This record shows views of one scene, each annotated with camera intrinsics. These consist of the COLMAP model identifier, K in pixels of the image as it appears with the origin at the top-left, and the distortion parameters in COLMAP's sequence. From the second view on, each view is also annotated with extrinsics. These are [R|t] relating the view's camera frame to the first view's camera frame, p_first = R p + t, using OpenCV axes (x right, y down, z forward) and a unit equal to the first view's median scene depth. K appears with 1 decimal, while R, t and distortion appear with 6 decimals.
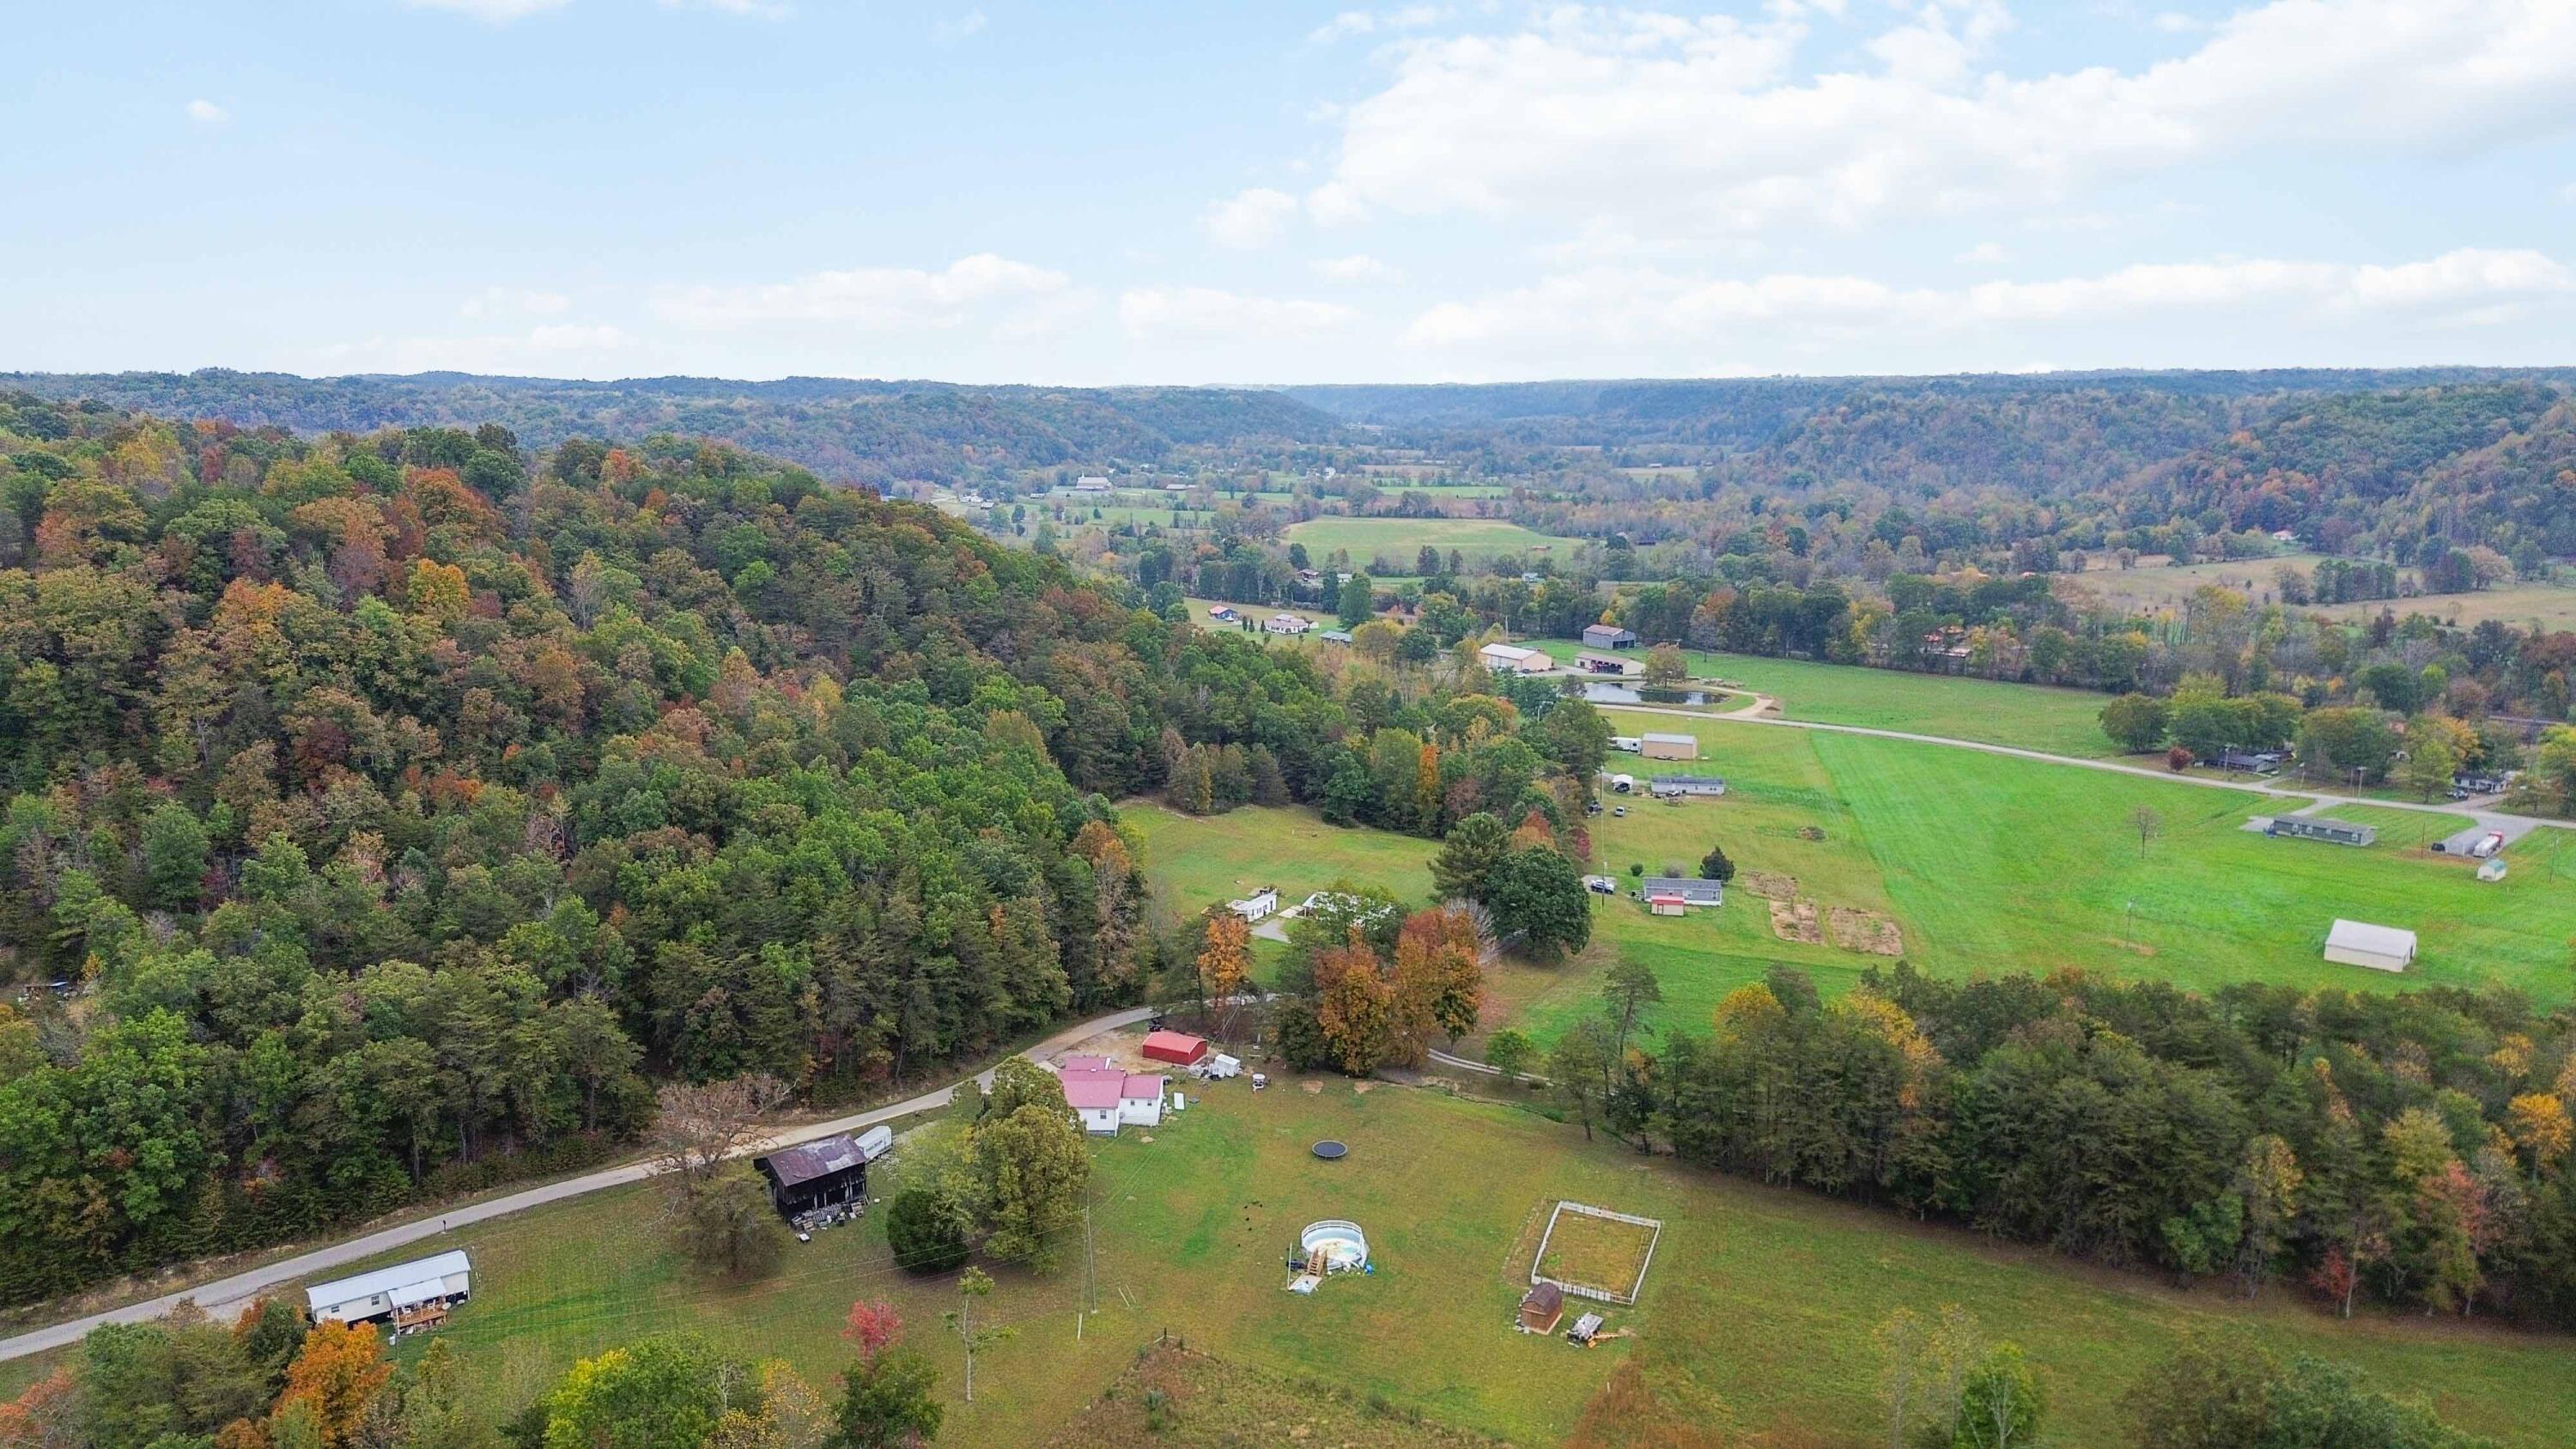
lens RADIAL K [[1824.1, 0, 1288.0], [0, 1824.1, 724.5], [0, 0, 1]] dist [0.095025, -0.102767]
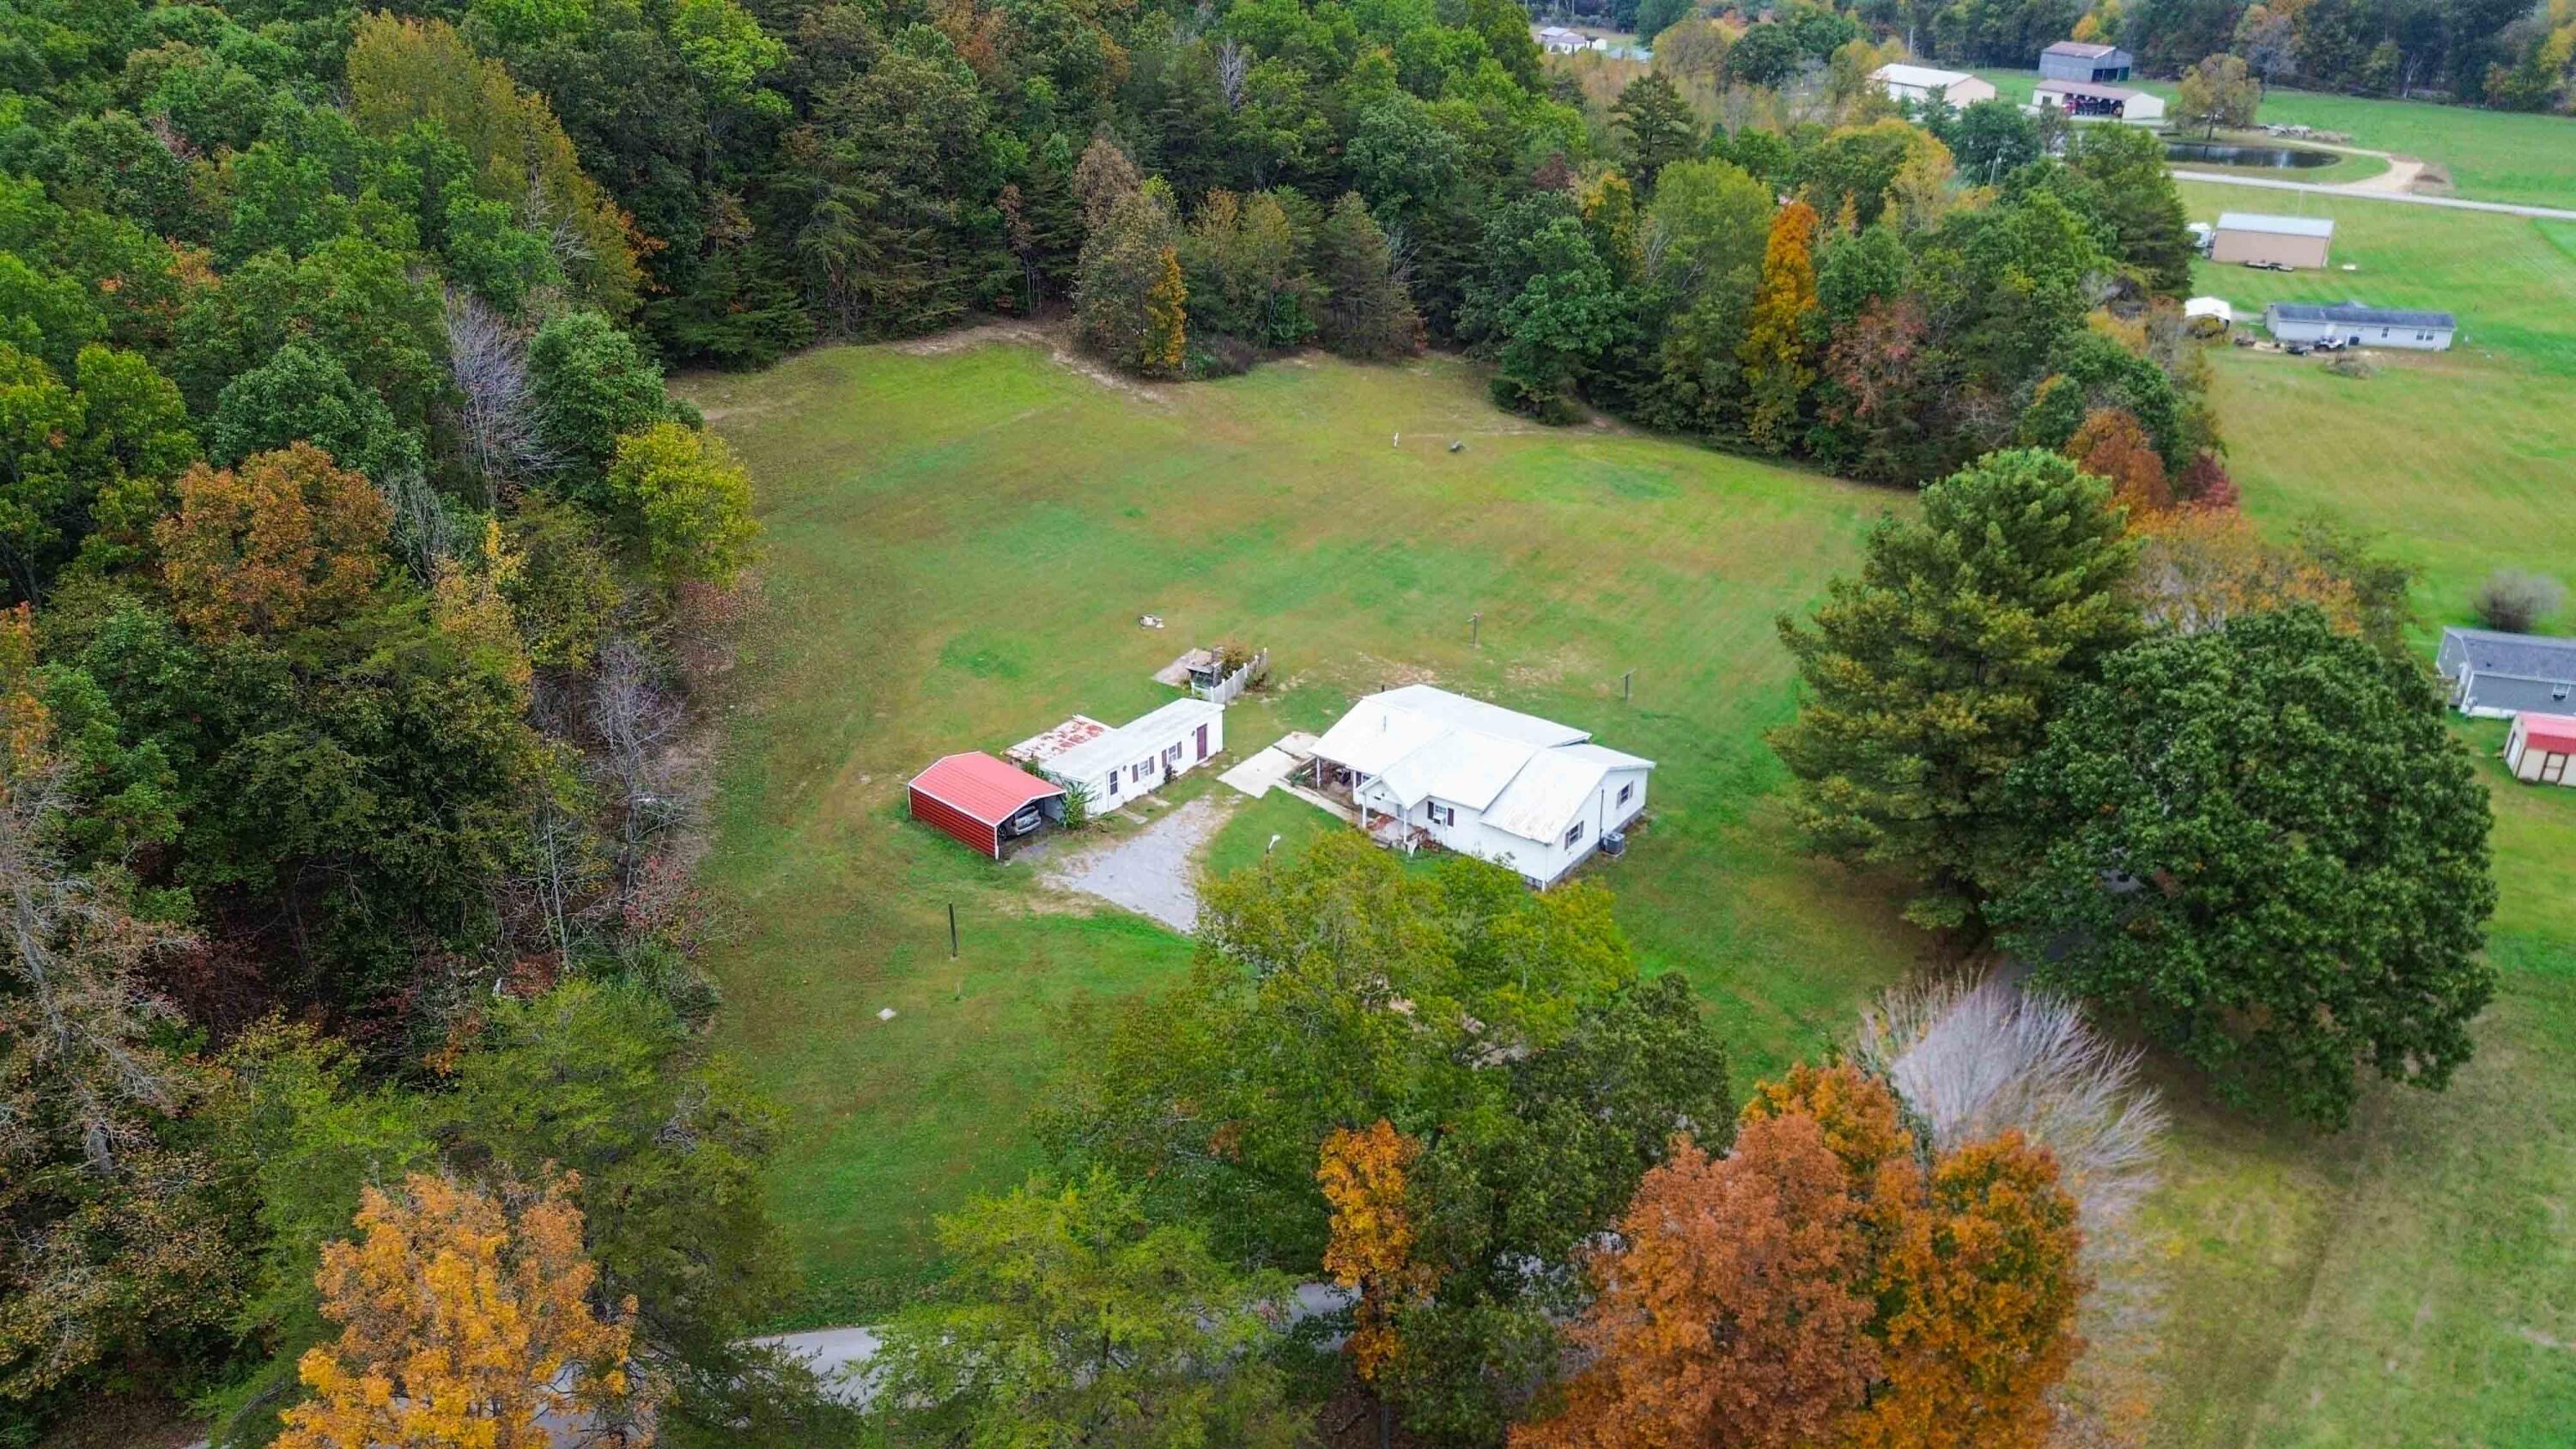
lens RADIAL K [[1824.1, 0, 1288.0], [0, 1824.1, 724.5], [0, 0, 1]] dist [0.095025, -0.102767]
pose [[0.986795, 0.069372, -0.146365, 0.036706], [-0.028553, 0.963992, 0.264395, 0.016438], [0.159437, -0.256725, 0.953243, 0.587923]]
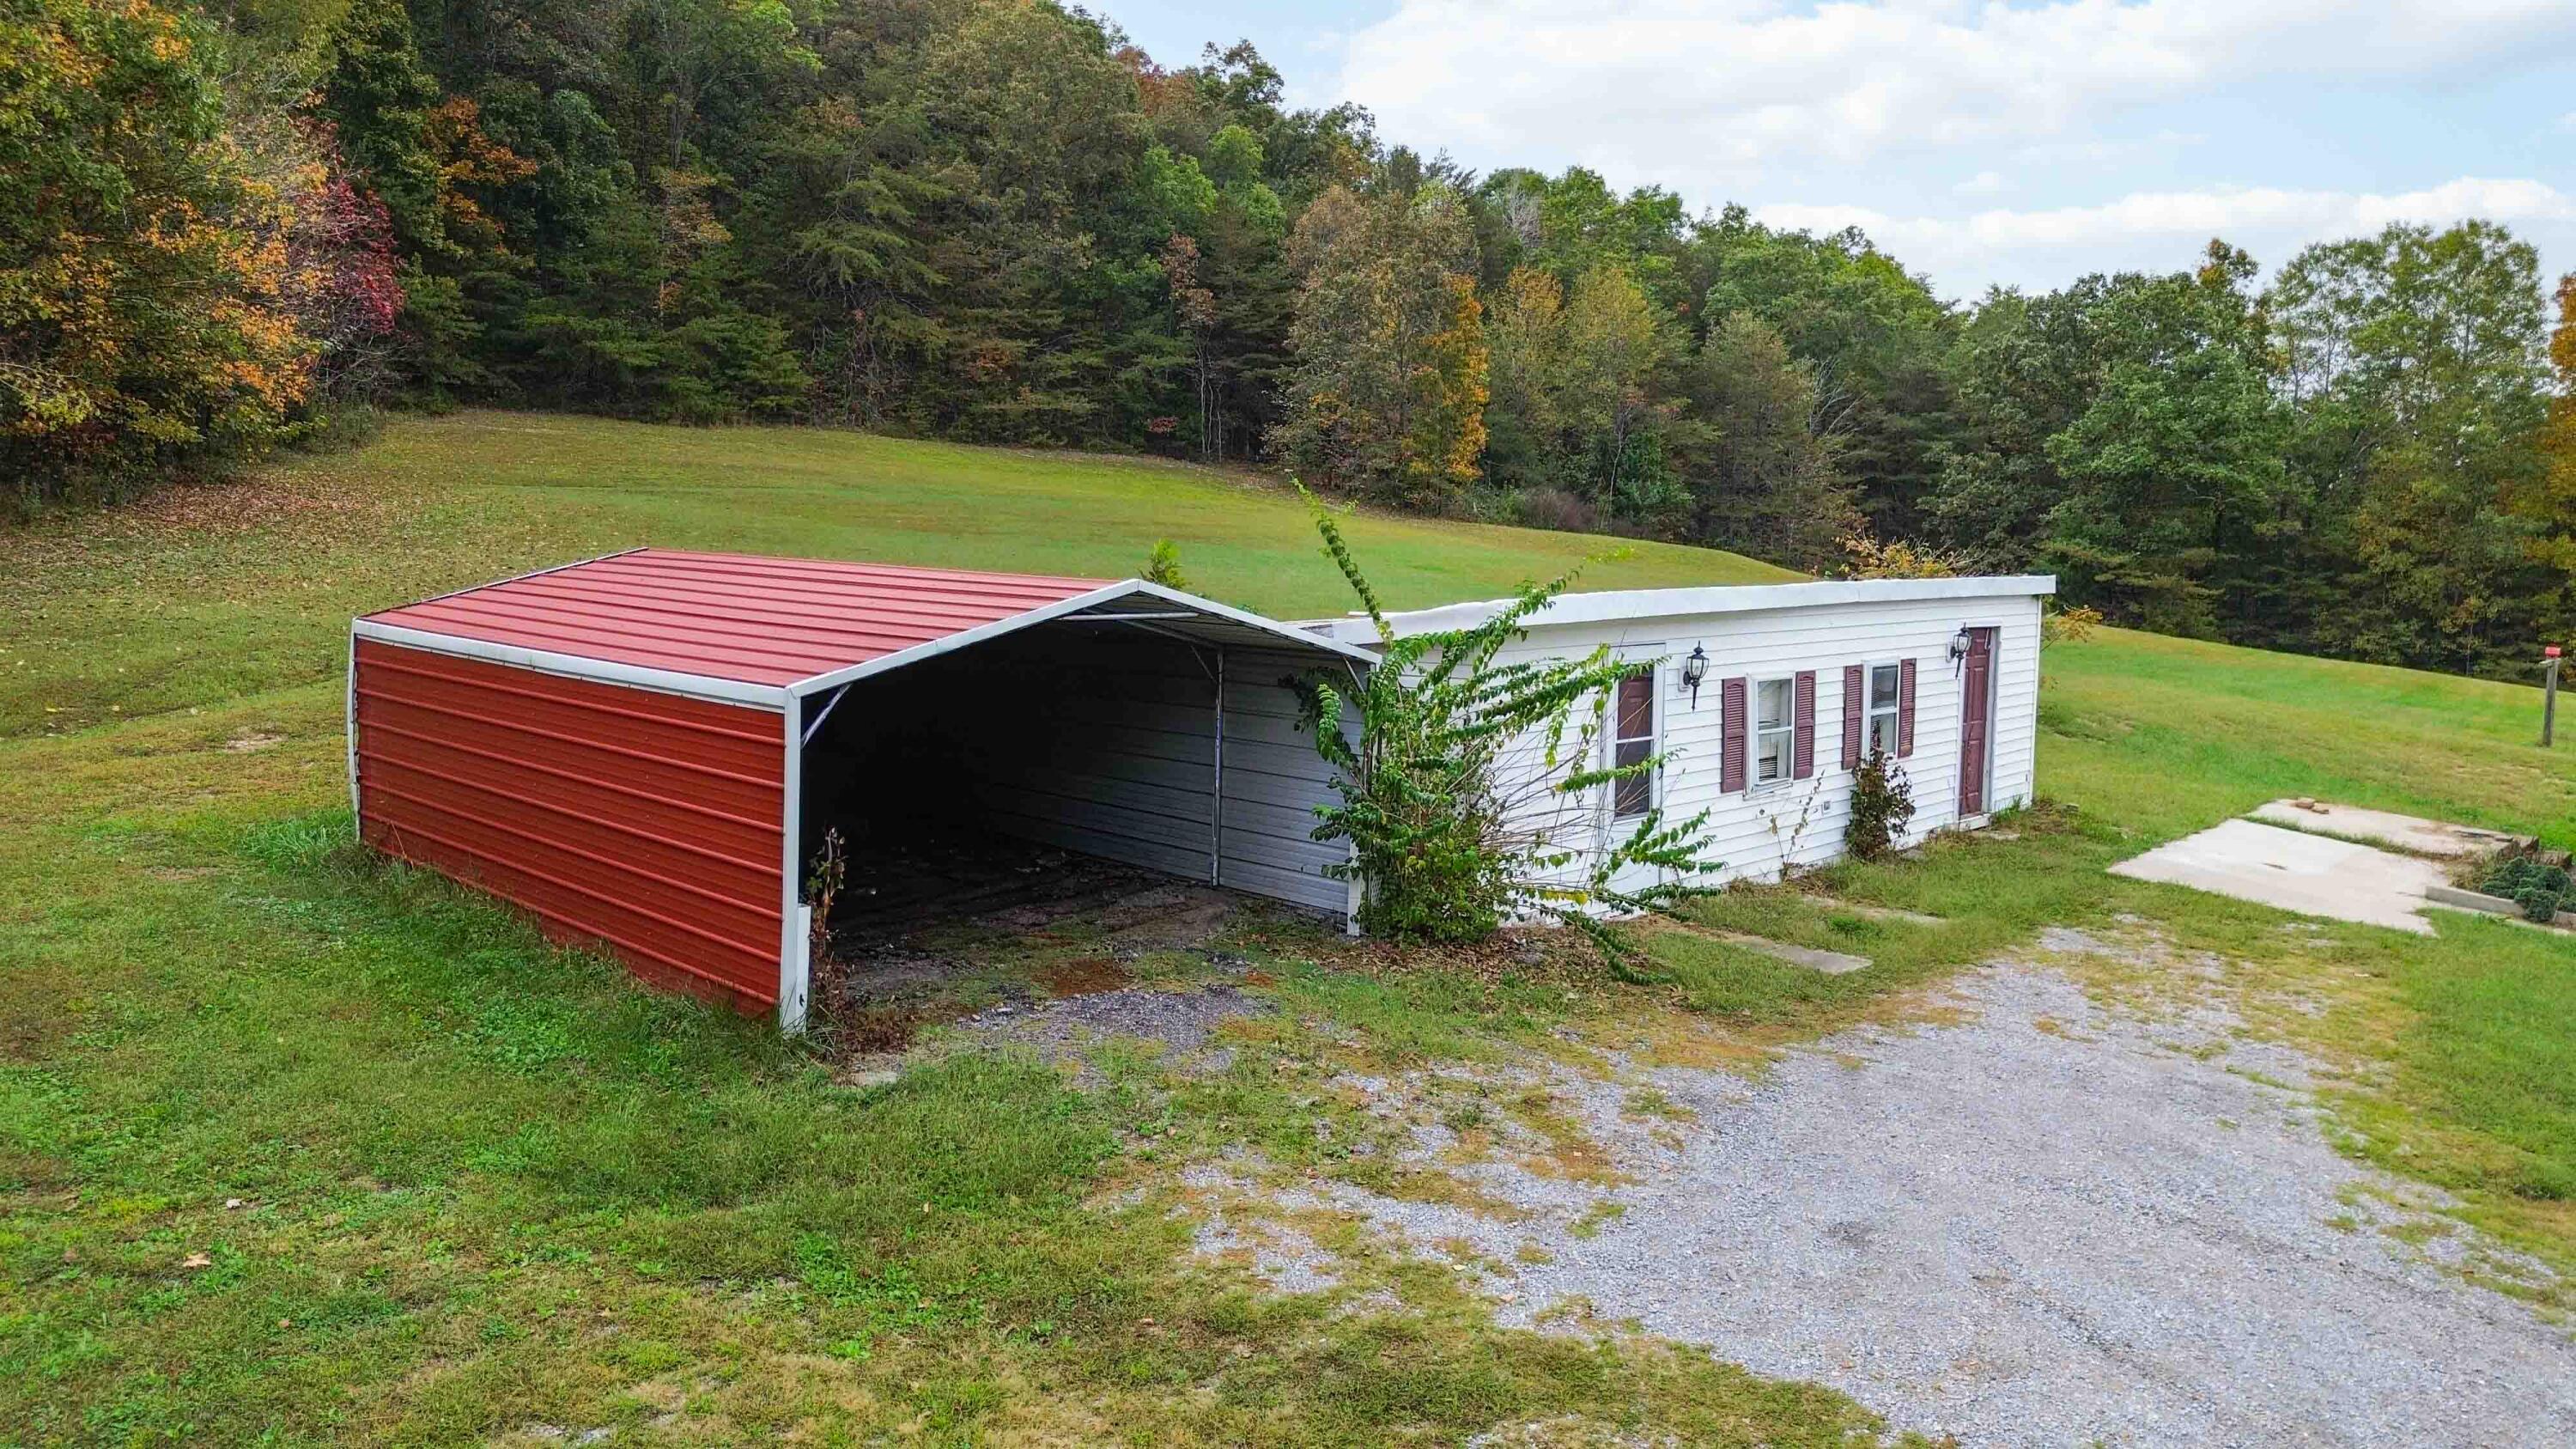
lens RADIAL K [[1824.1, 0, 1288.0], [0, 1824.1, 724.5], [0, 0, 1]] dist [0.095025, -0.102767]
pose [[0.970309, 0.029405, -0.240075, -0.013295], [-0.048352, 0.996128, -0.073418, 0.084049], [0.236986, 0.082846, 0.967974, 0.754036]]
